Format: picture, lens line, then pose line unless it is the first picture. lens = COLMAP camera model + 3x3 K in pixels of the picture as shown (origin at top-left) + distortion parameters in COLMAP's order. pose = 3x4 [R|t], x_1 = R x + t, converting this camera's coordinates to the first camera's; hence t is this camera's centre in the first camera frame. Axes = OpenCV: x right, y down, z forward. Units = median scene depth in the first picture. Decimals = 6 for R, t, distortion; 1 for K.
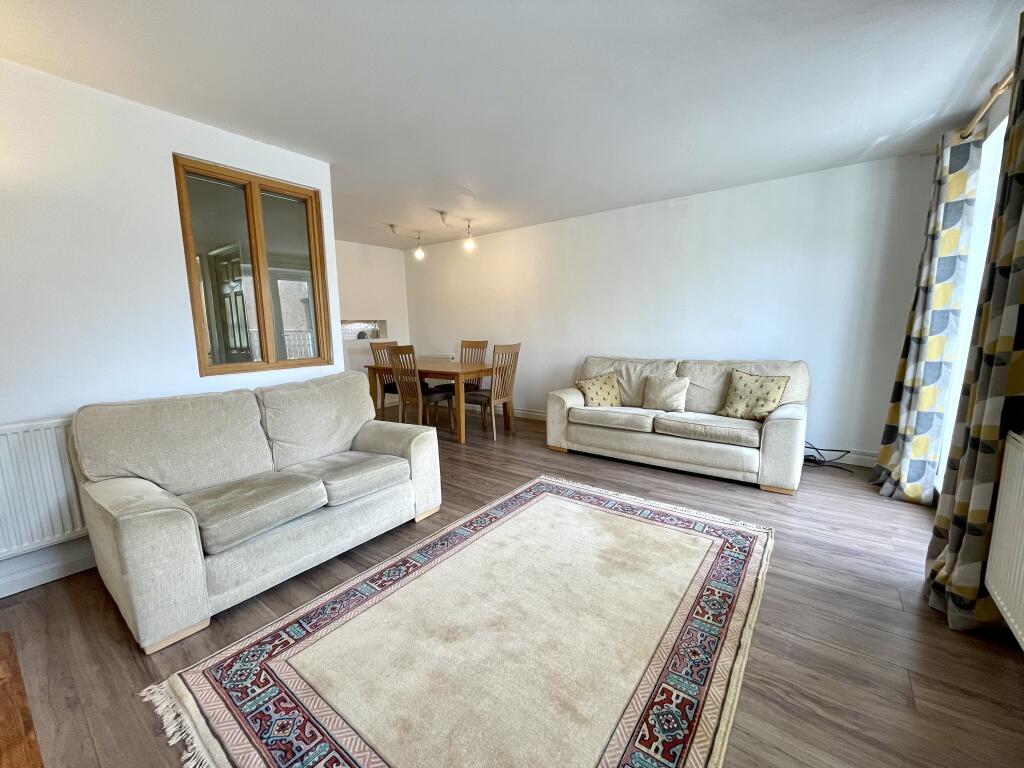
lens RADIAL K [[411.6, 0, 506.4], [0, 411.6, 387.0], [0, 0, 1]] dist [-0.002372, -0.000231]
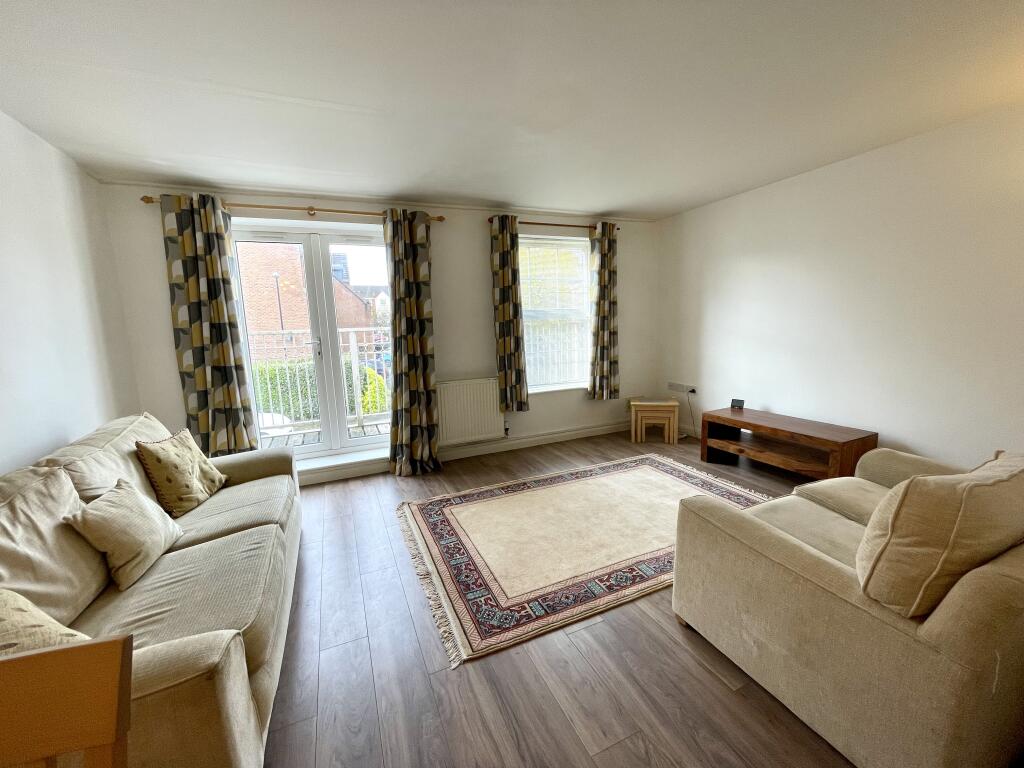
lens RADIAL K [[411.6, 0, 506.4], [0, 411.6, 382.1], [0, 0, 1]] dist [-0.002372, -0.000231]
pose [[-0.867794, -0.023935, 0.496348, -0.284184], [0.123098, 0.957353, 0.261385, -0.322897], [-0.481437, 0.287928, -0.827838, 1.832377]]
